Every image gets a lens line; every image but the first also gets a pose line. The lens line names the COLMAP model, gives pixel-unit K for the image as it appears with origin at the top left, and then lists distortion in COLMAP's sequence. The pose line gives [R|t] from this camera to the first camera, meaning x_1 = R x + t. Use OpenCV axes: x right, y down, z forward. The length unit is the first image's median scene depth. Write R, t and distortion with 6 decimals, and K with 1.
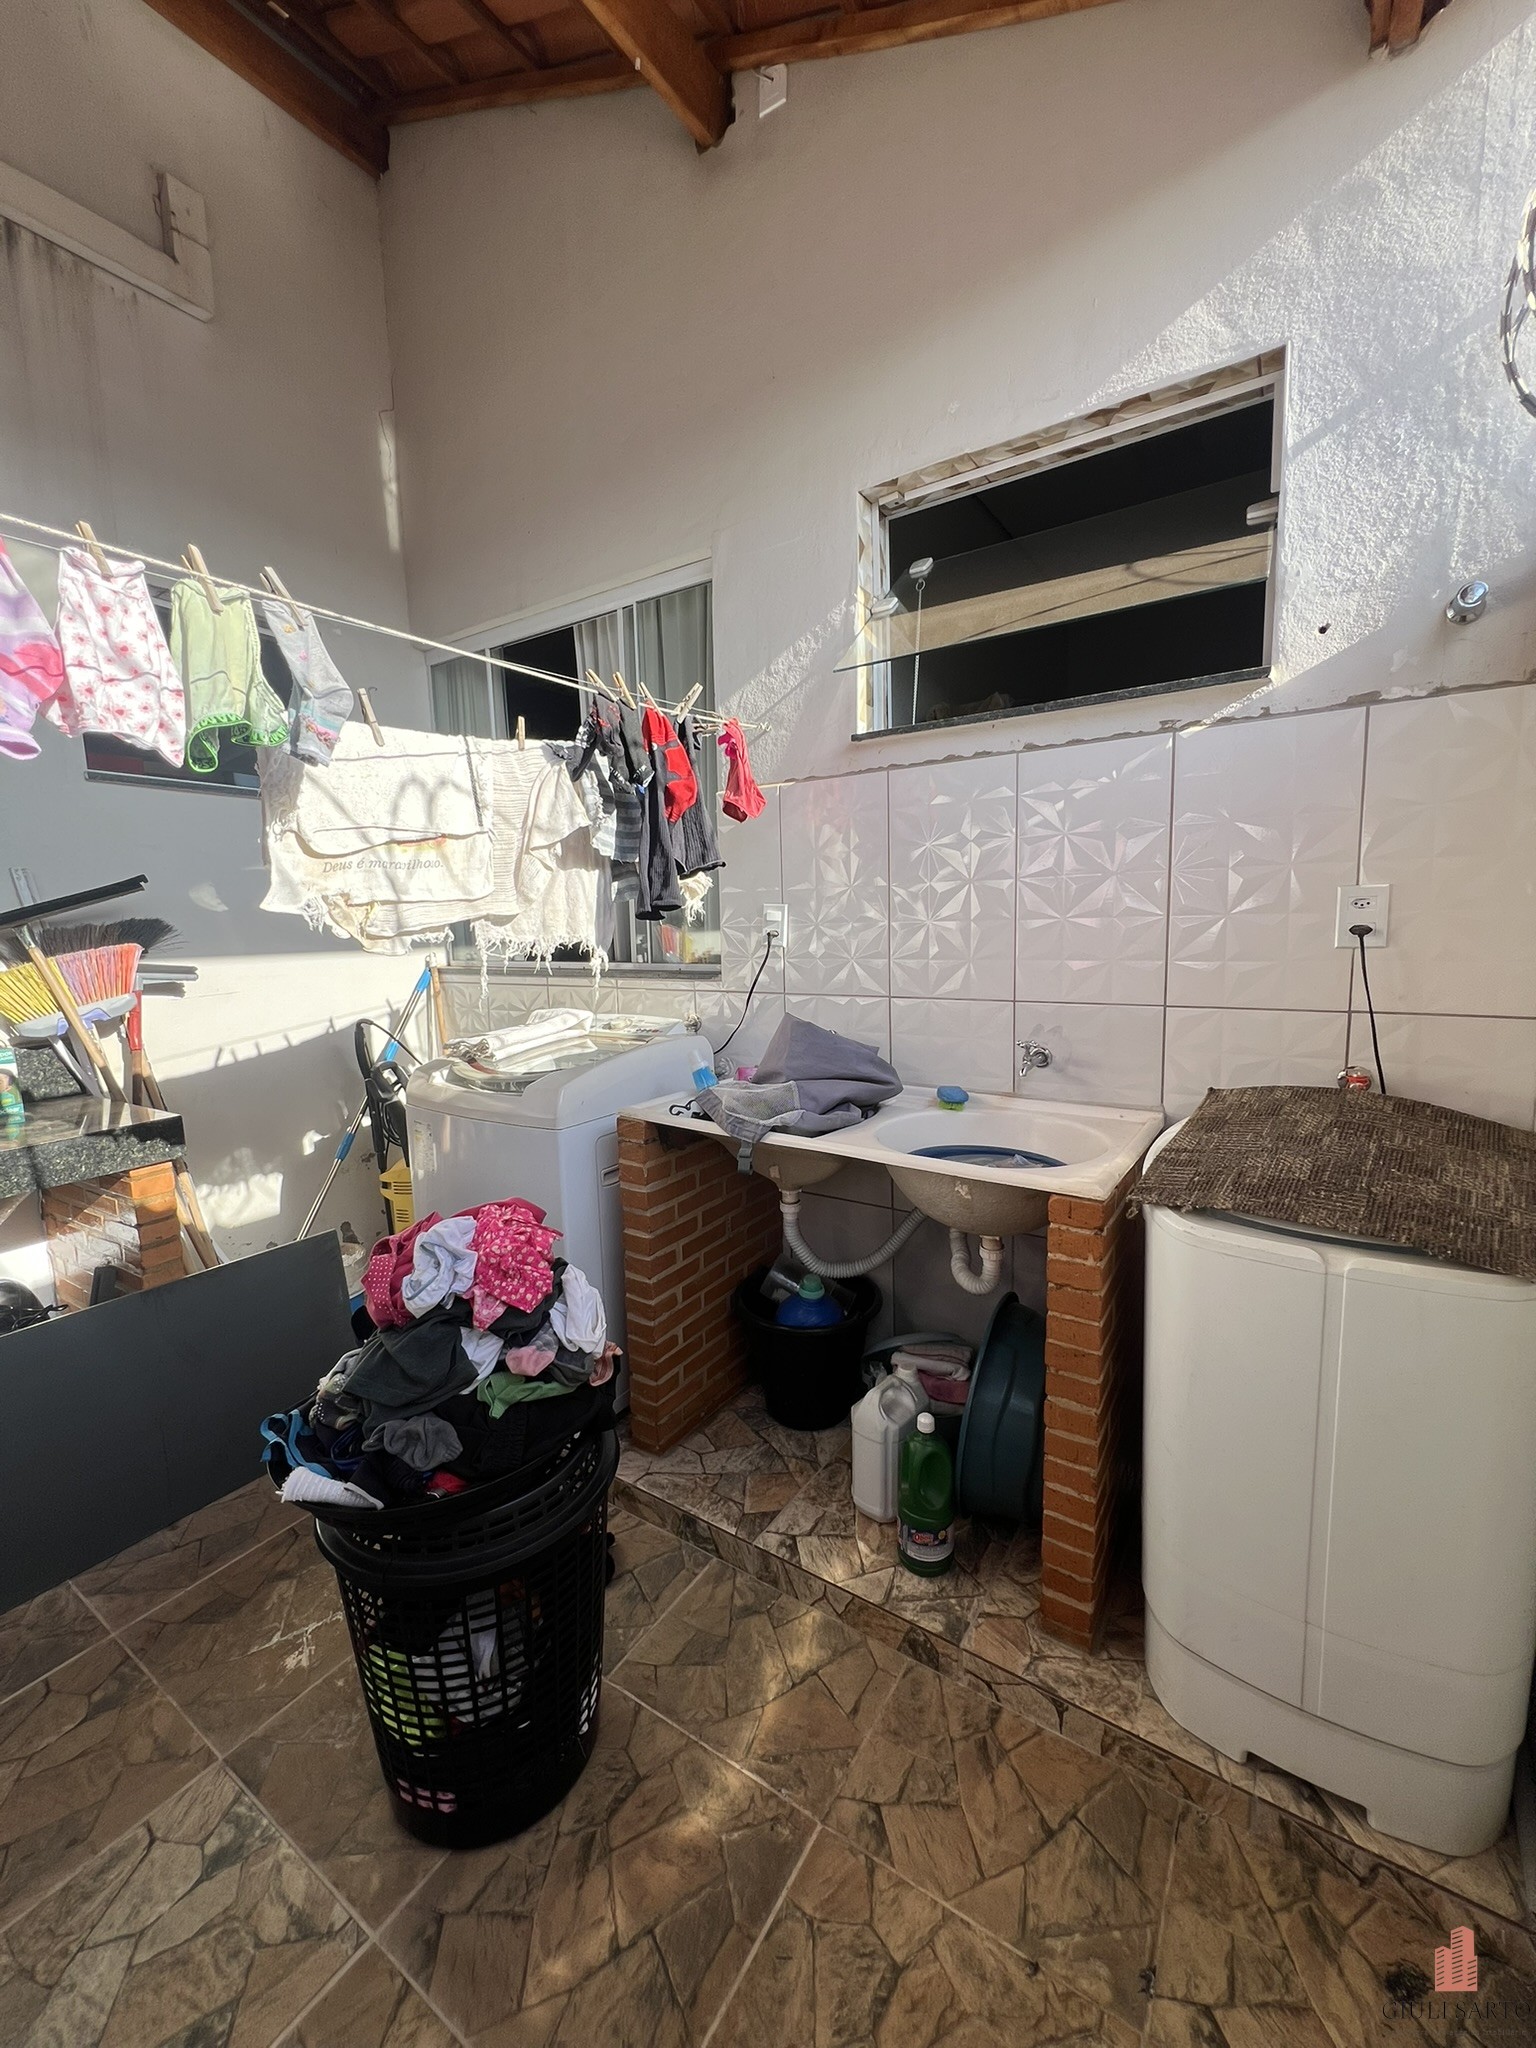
lens RADIAL K [[822.5, 0, 770.8], [0, 822.5, 1019.2], [0, 0, 1]] dist [-0.002144, 0.000809]
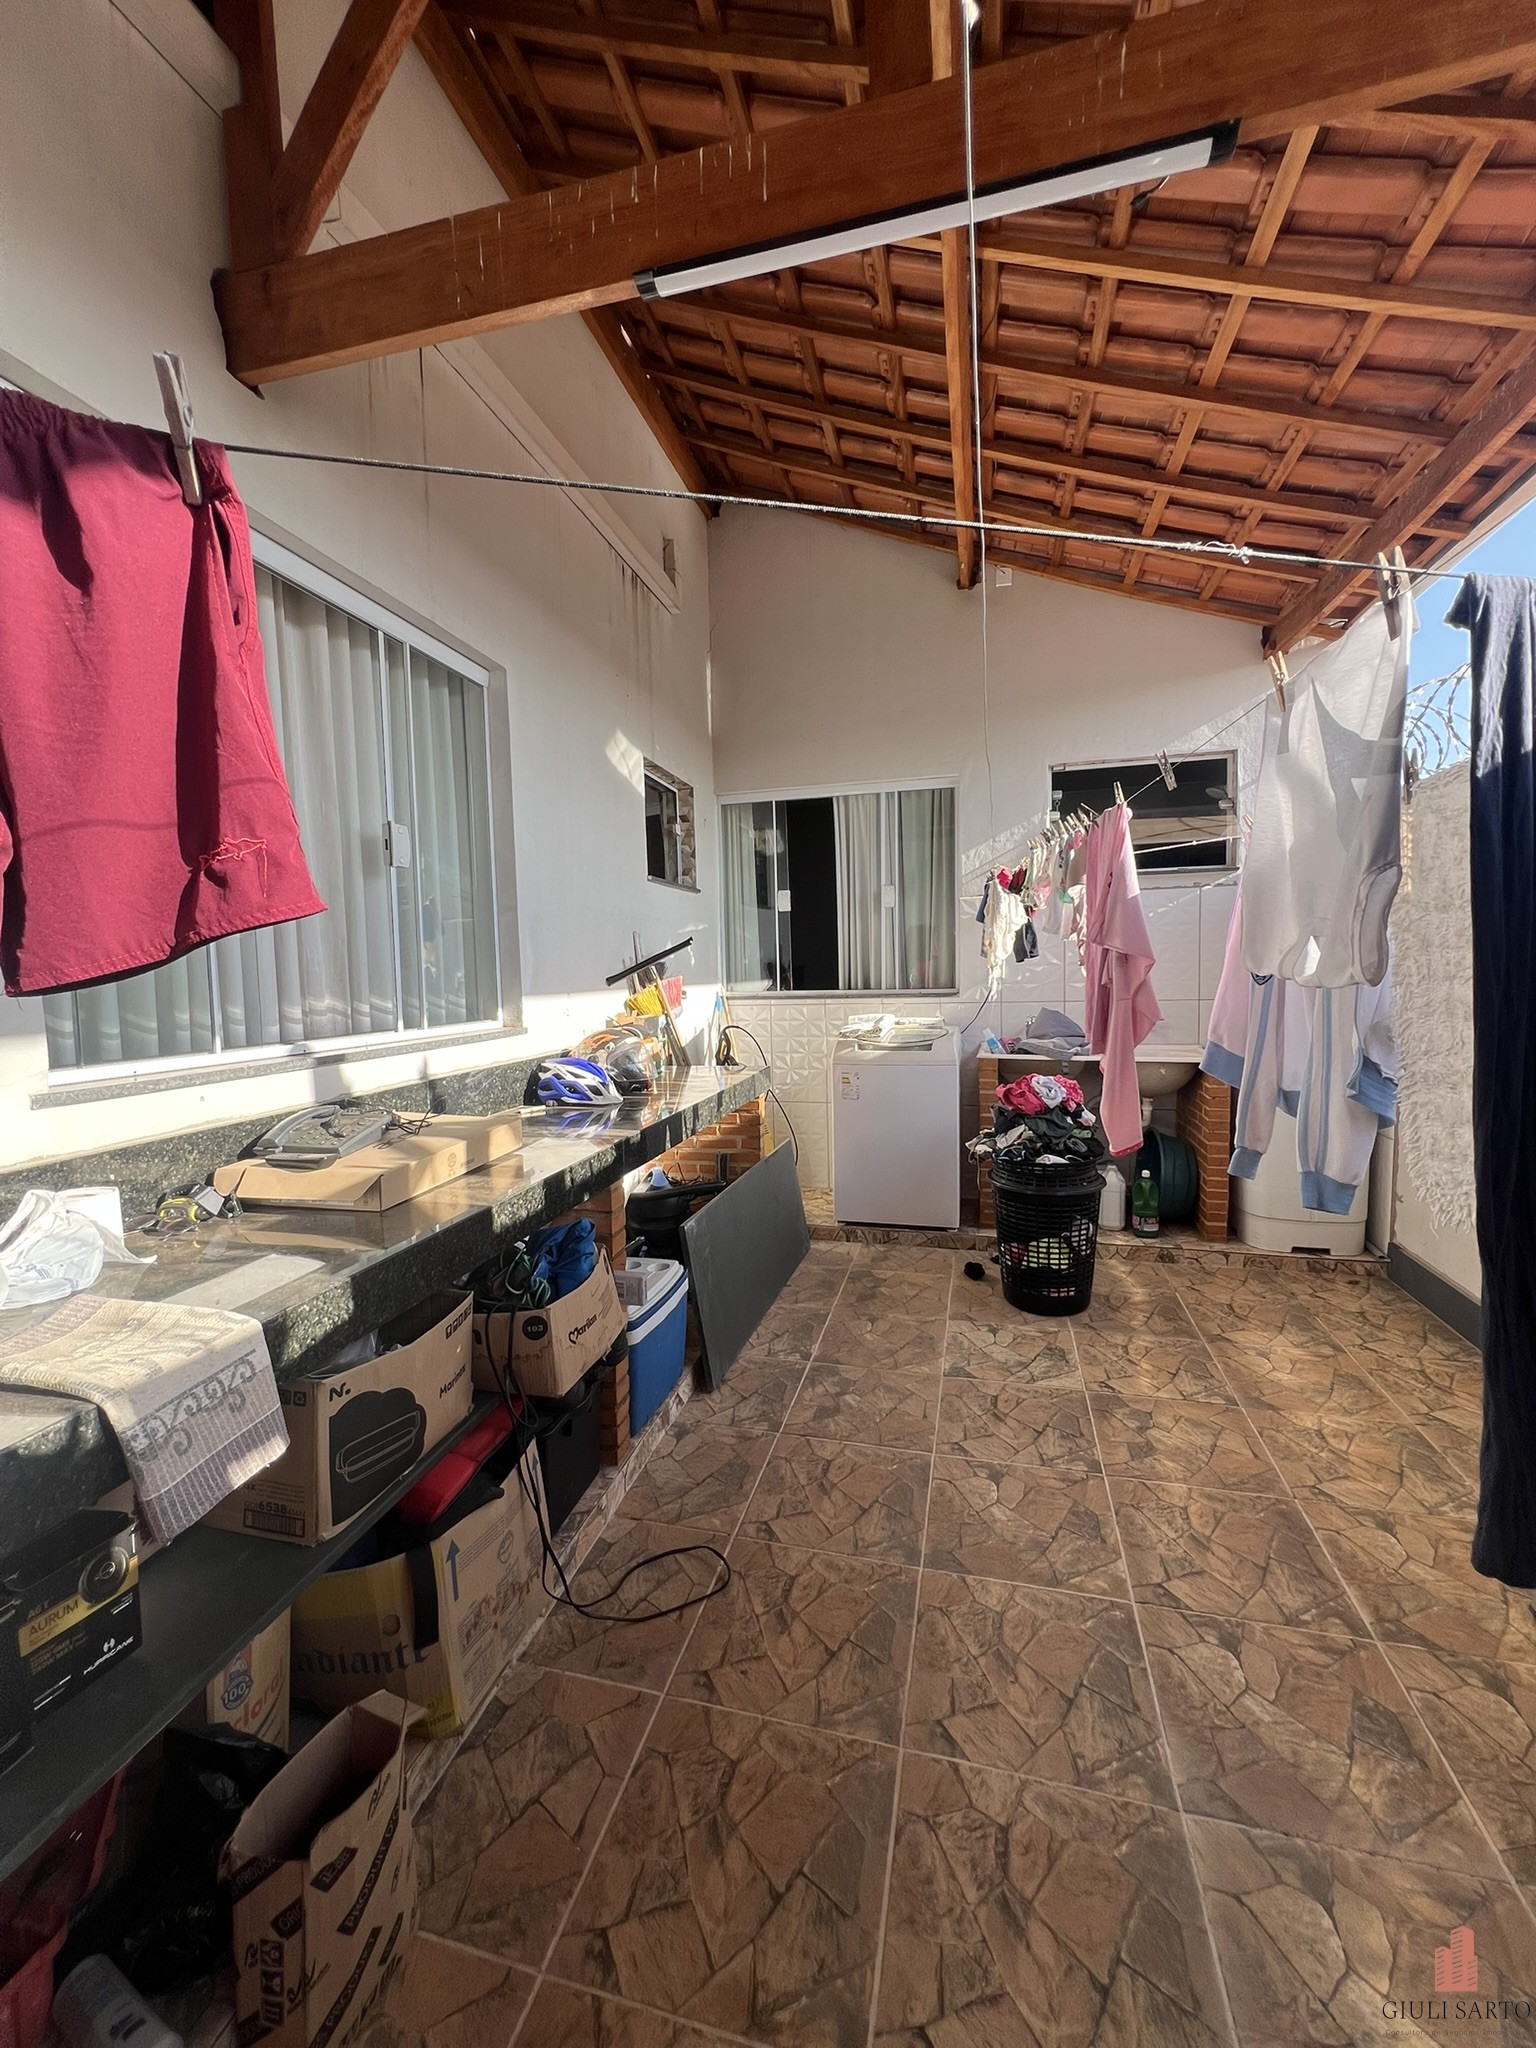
lens RADIAL K [[822.5, 0, 761.9], [0, 822.5, 1021.1], [0, 0, 1]] dist [-0.002144, 0.000809]
pose [[0.949278, -0.016418, 0.314009, -1.907573], [0.036159, 0.997711, -0.057146, 0.173673], [-0.312352, 0.065601, 0.947699, -1.110012]]
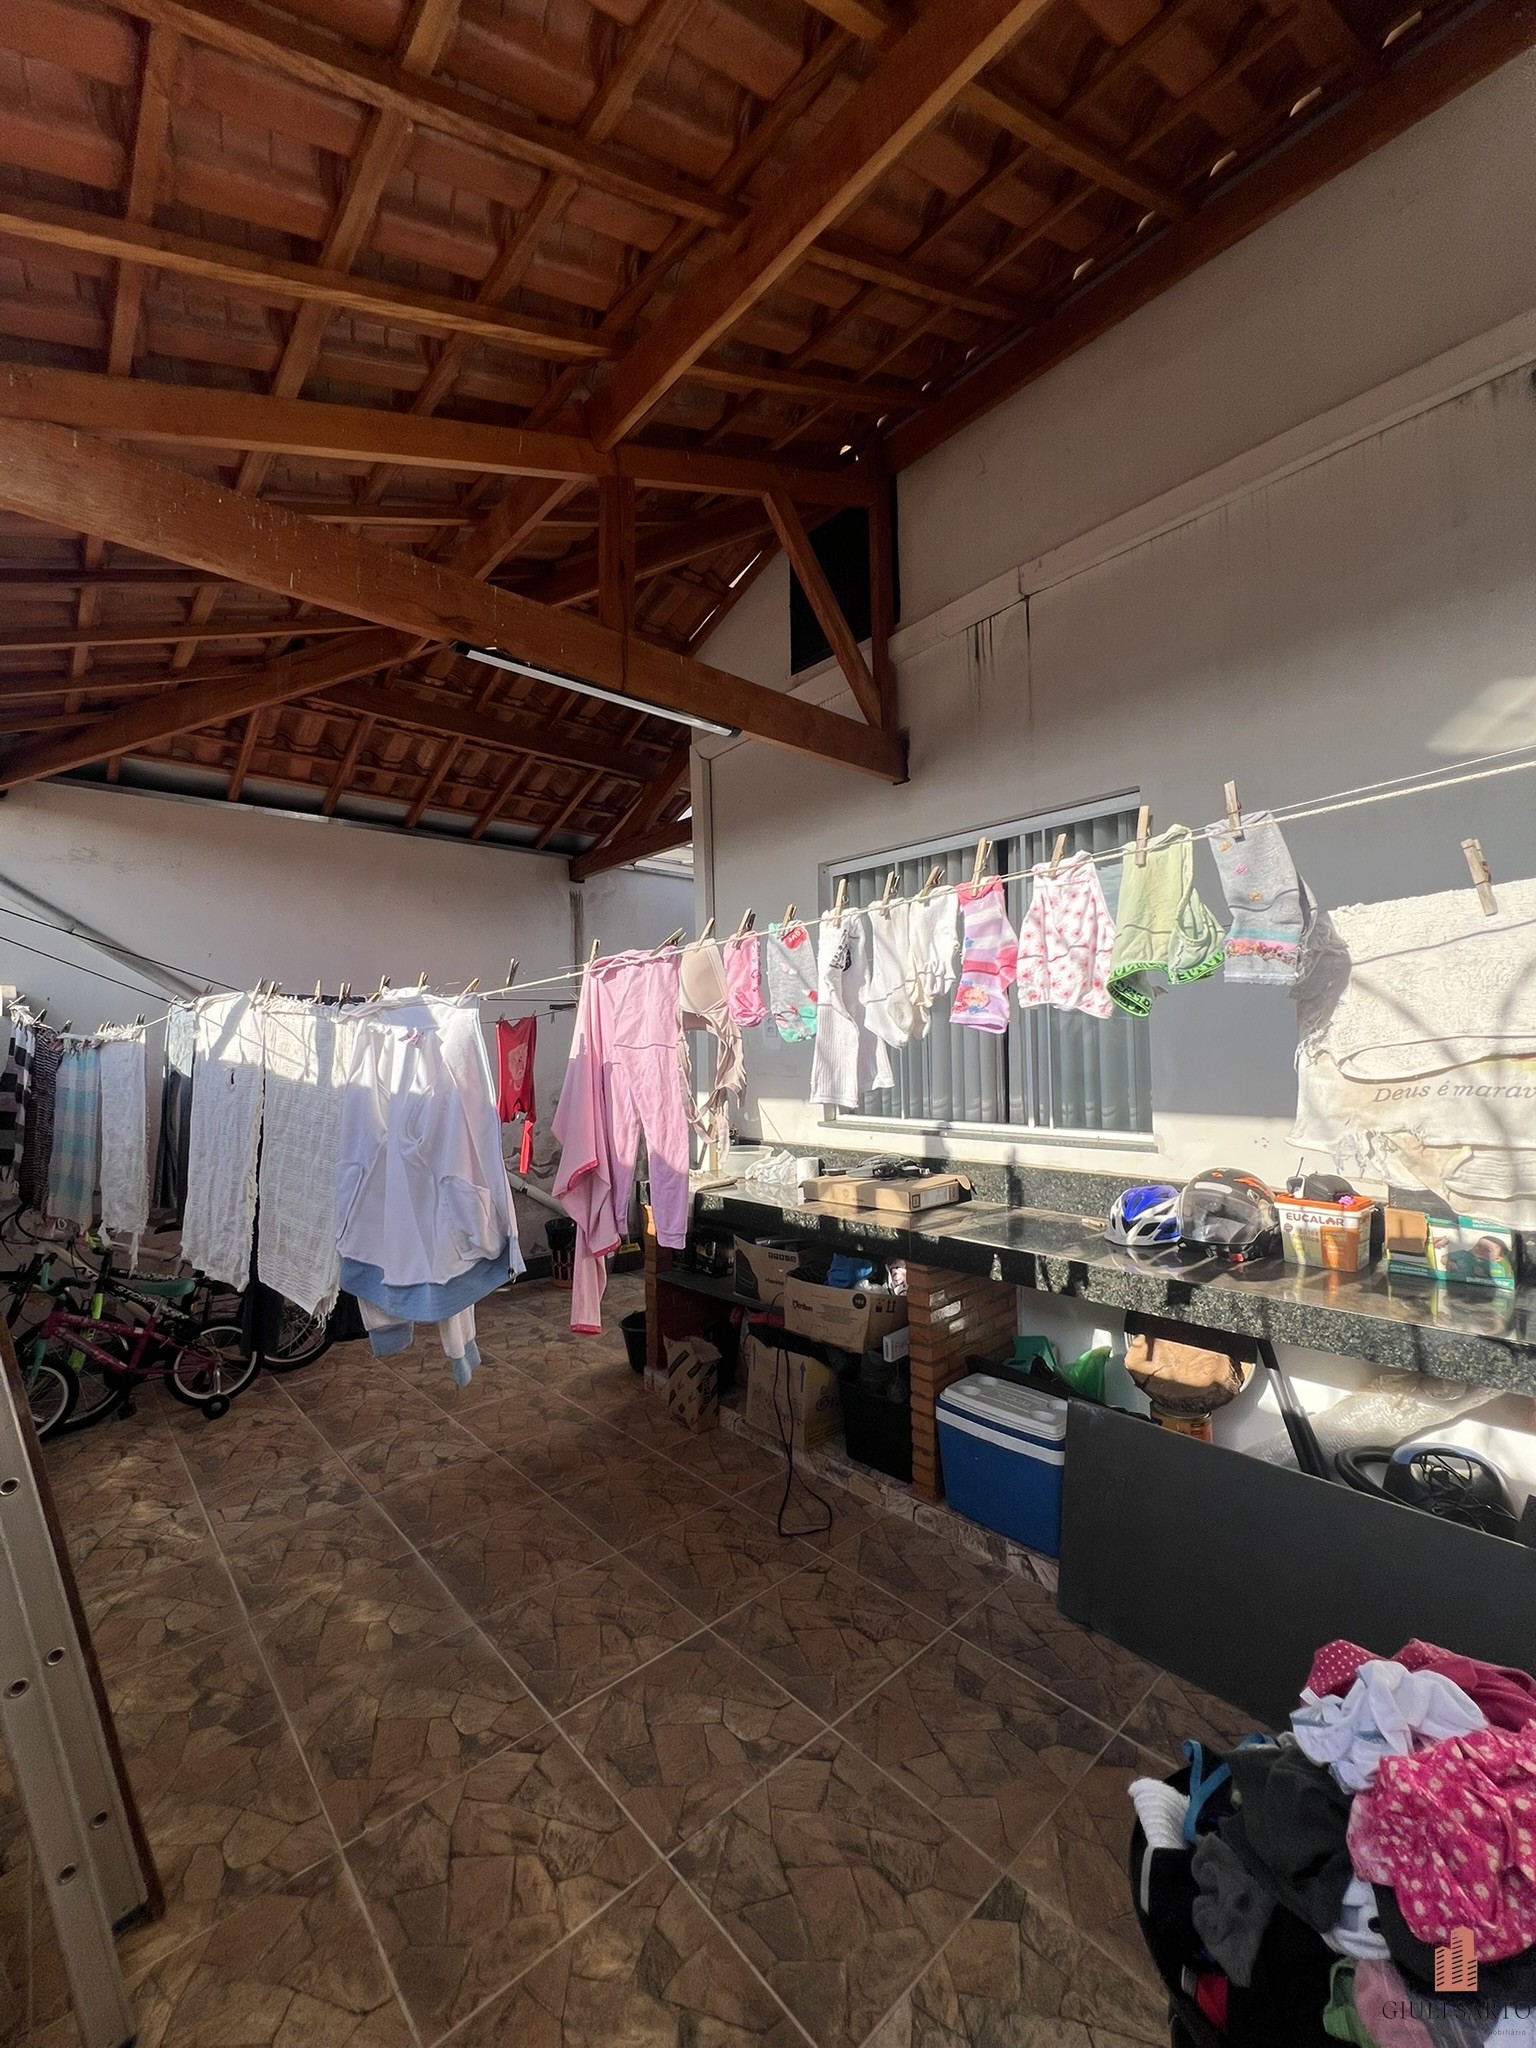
lens RADIAL K [[822.5, 0, 763.9], [0, 822.5, 1026.0], [0, 0, 1]] dist [-0.002144, 0.000809]
pose [[-0.252061, 0.003461, -0.967705, 0.311628], [-0.087200, 0.995844, 0.026275, -0.204441], [0.963775, 0.091007, -0.250711, 0.595914]]
